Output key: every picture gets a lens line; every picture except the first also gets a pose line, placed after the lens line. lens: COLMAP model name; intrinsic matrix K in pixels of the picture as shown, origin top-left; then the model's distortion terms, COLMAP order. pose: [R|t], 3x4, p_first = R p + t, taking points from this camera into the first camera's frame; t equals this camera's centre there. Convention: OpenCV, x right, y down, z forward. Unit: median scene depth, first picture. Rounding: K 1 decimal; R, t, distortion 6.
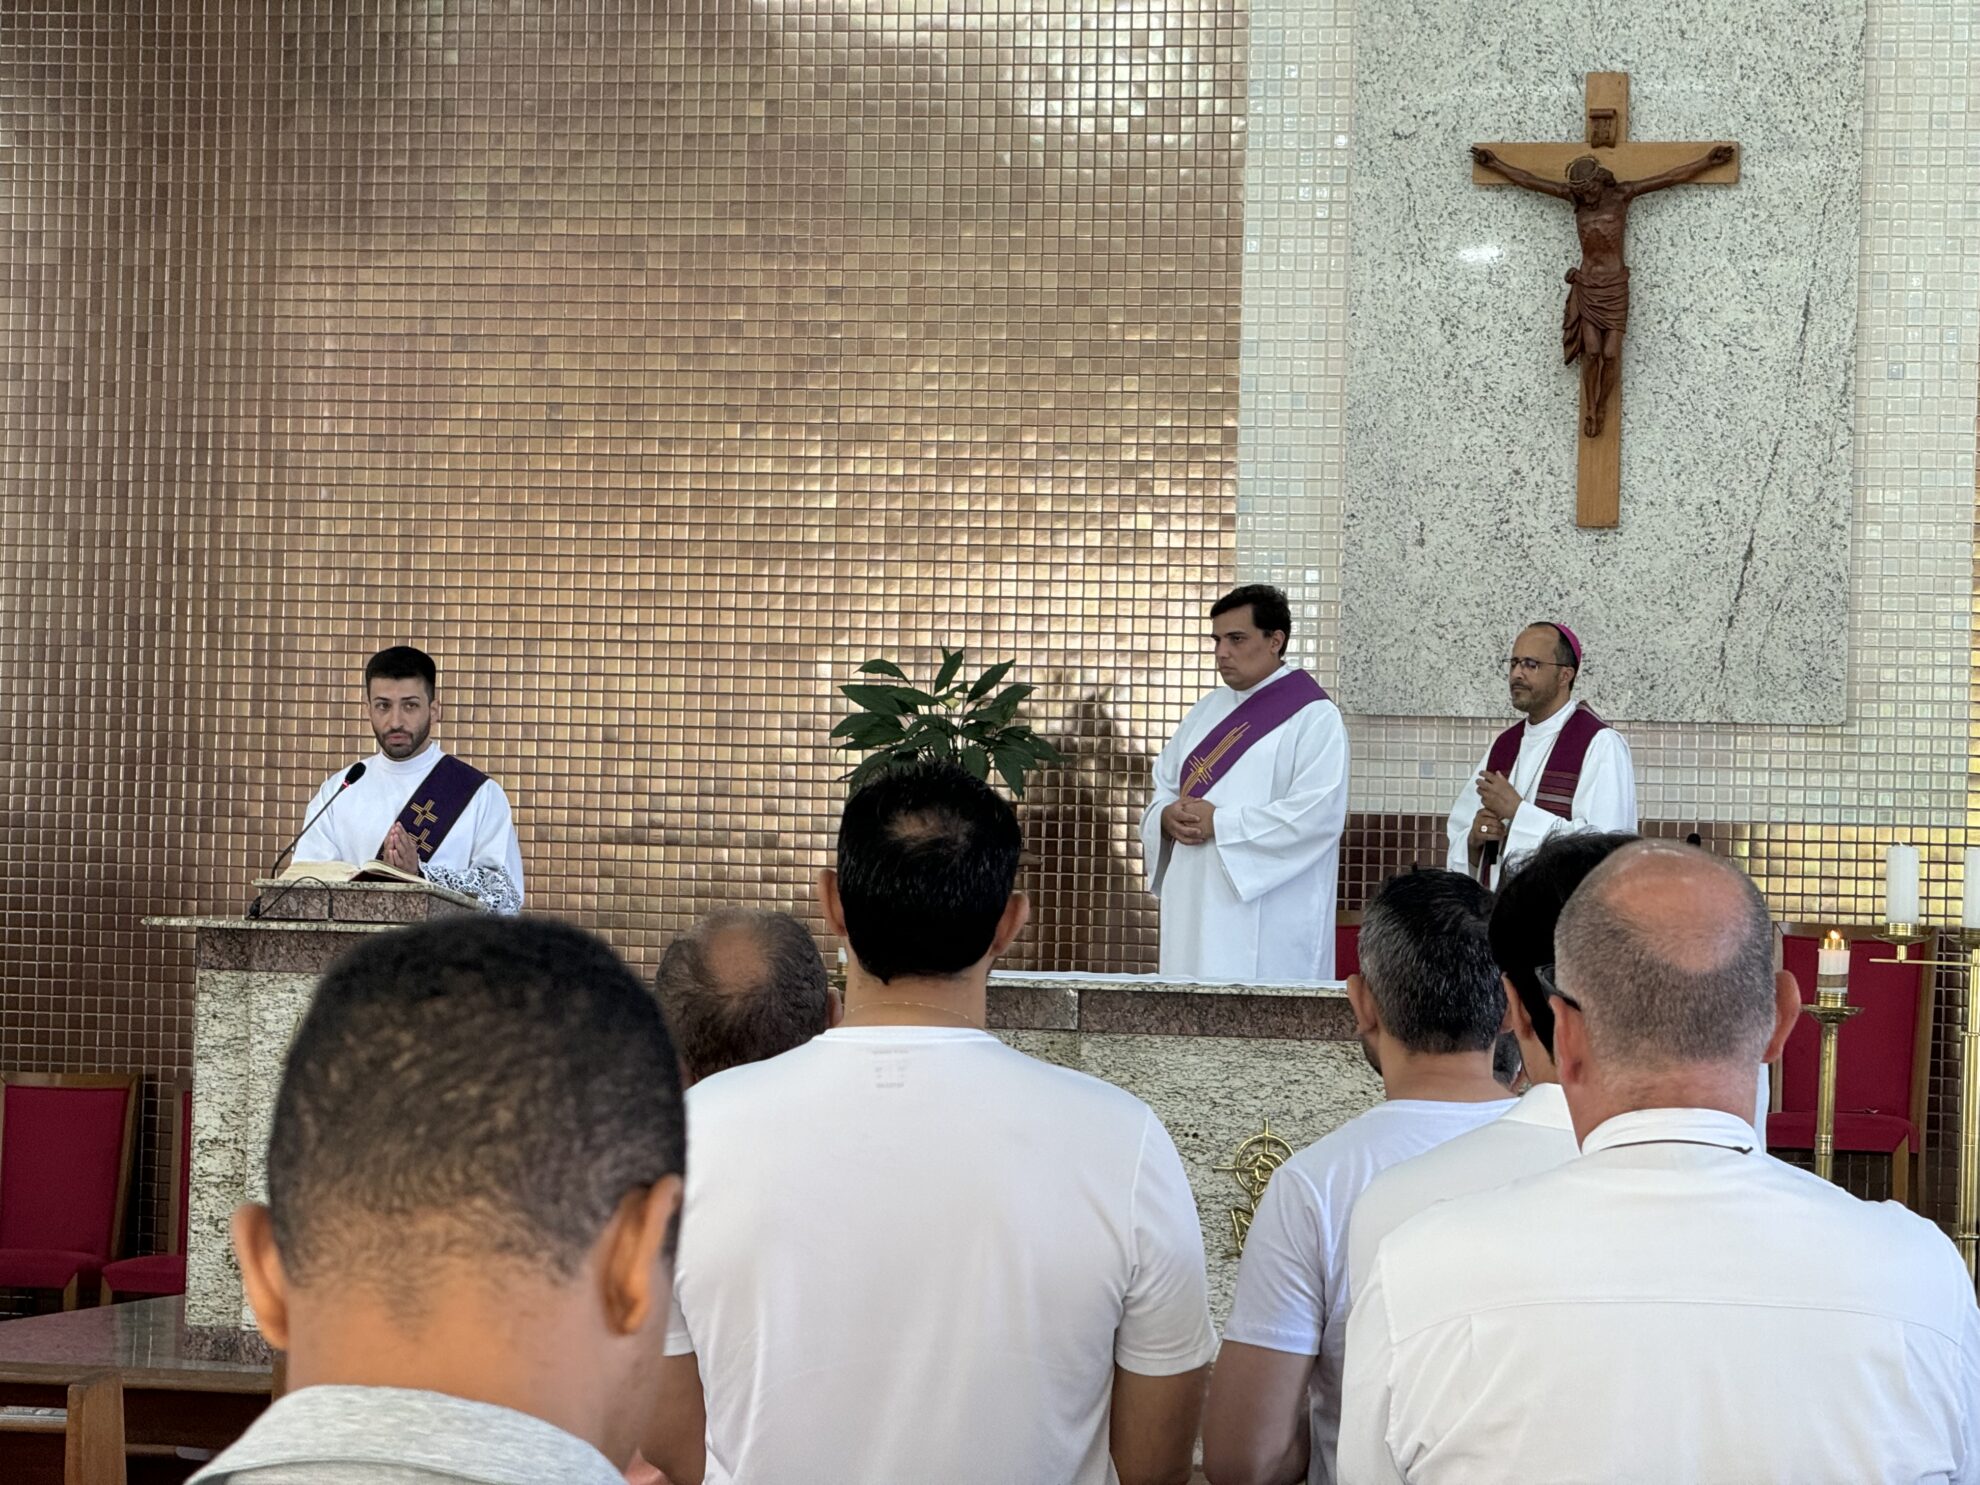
lens RADIAL K [[6800.5, 0, 981.4], [0, 6800.5, 731.8], [0, 0, 1]] dist [0.234343, 0.000000]
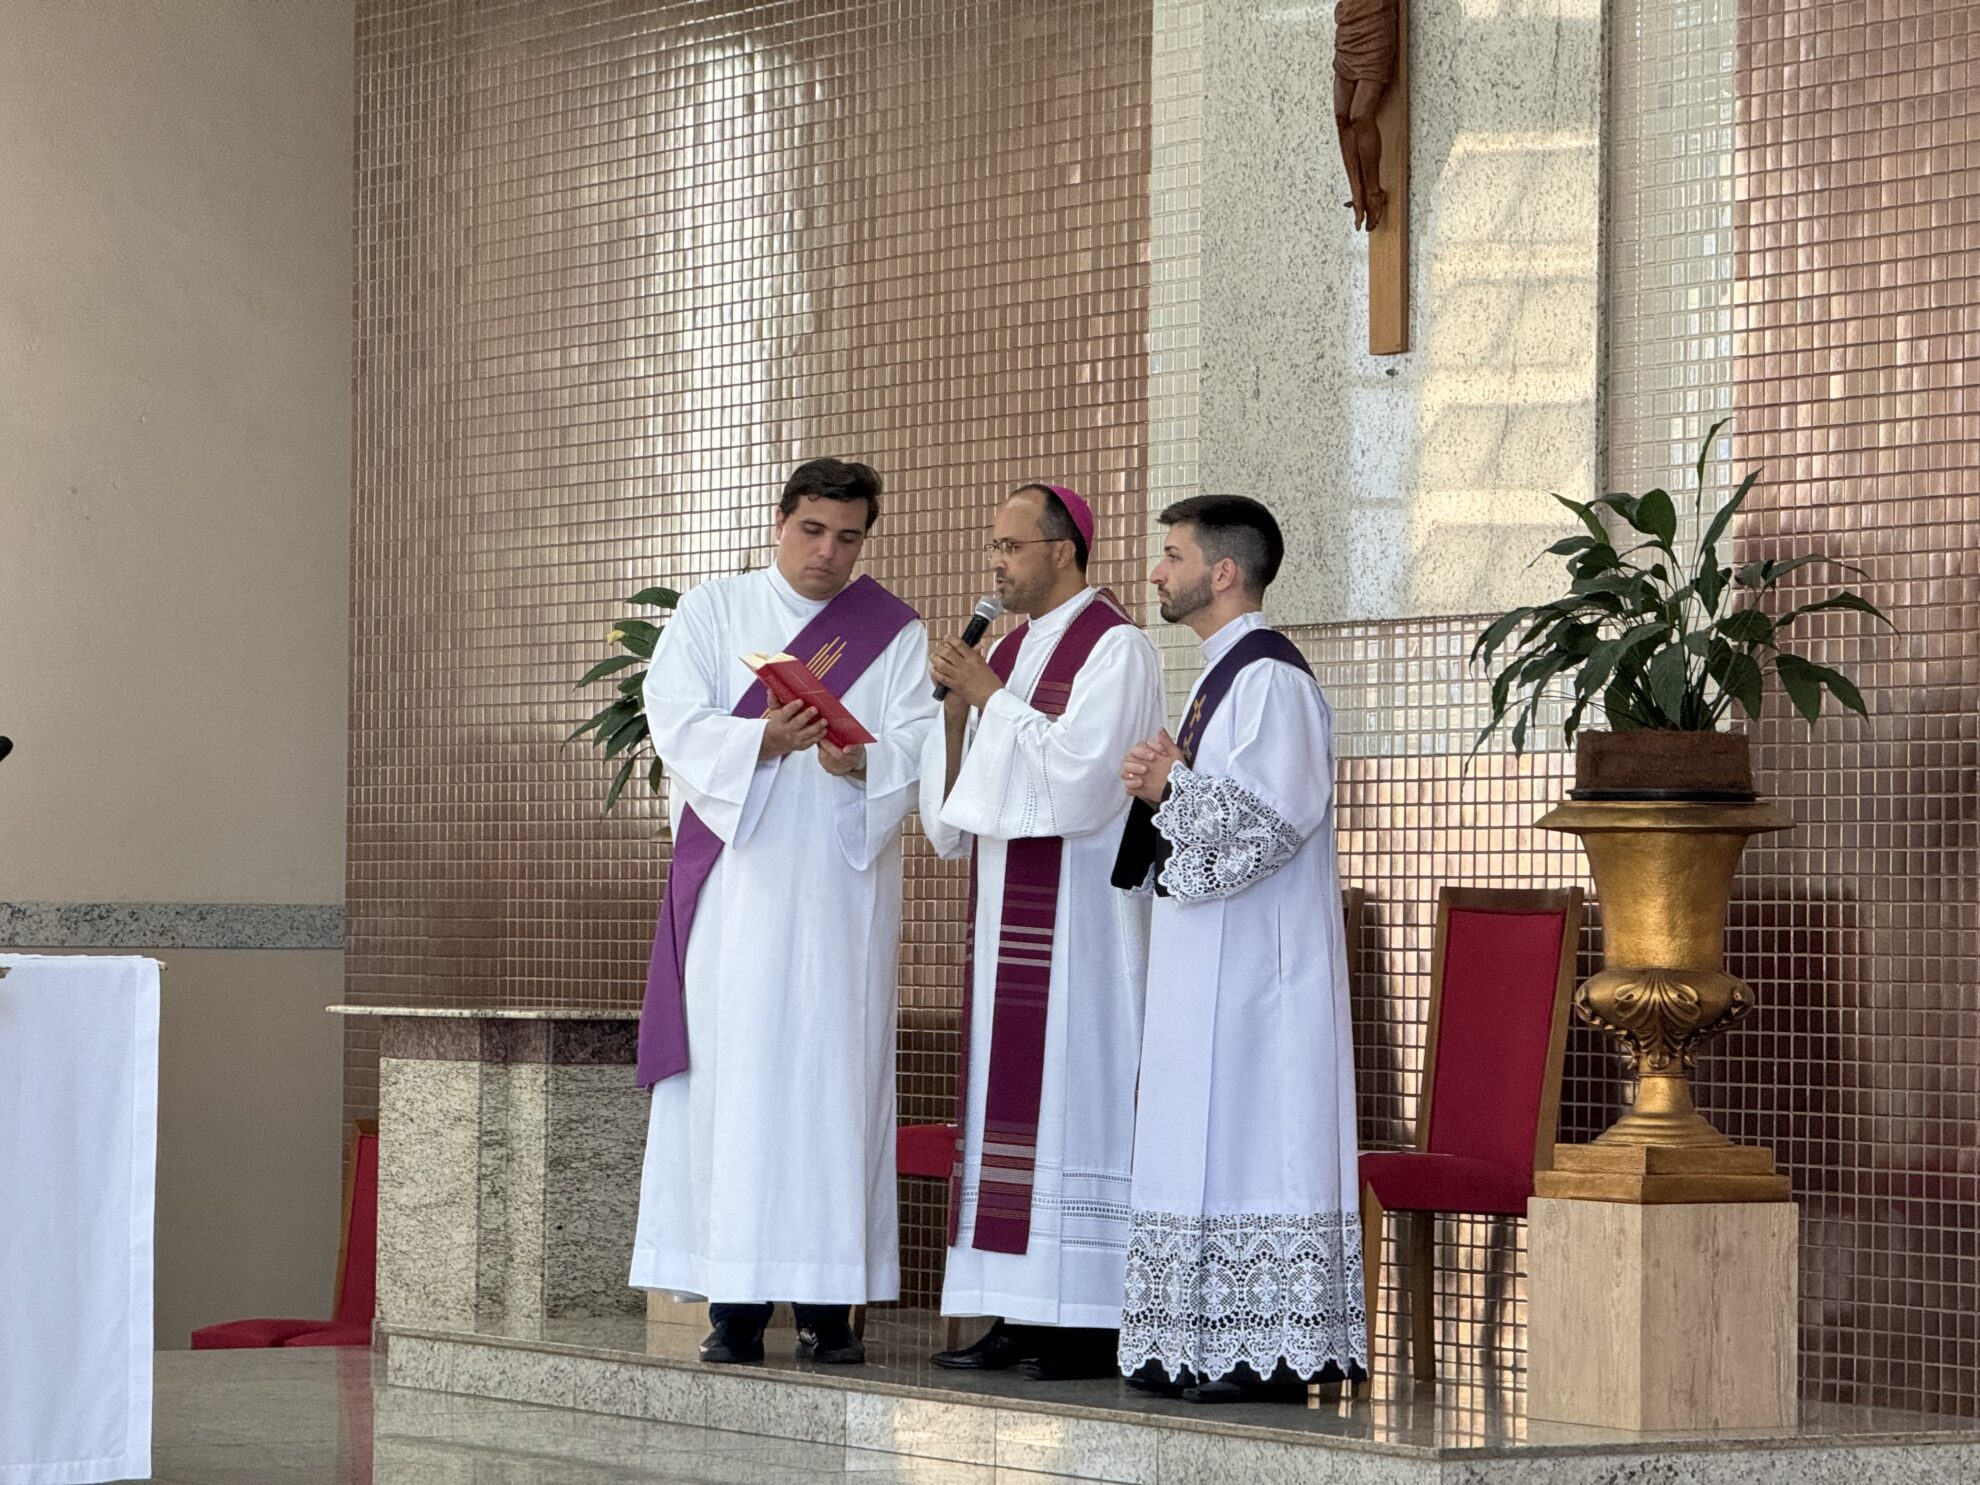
lens RADIAL K [[6800.5, 0, 992.2], [0, 6800.5, 750.0], [0, 0, 1]] dist [0.234343, 0.000000]
pose [[0.720918, -0.034613, -0.692156, 0.547055], [0.014449, 0.999286, -0.034923, 0.035891], [0.692870, 0.015176, 0.720903, 0.438415]]
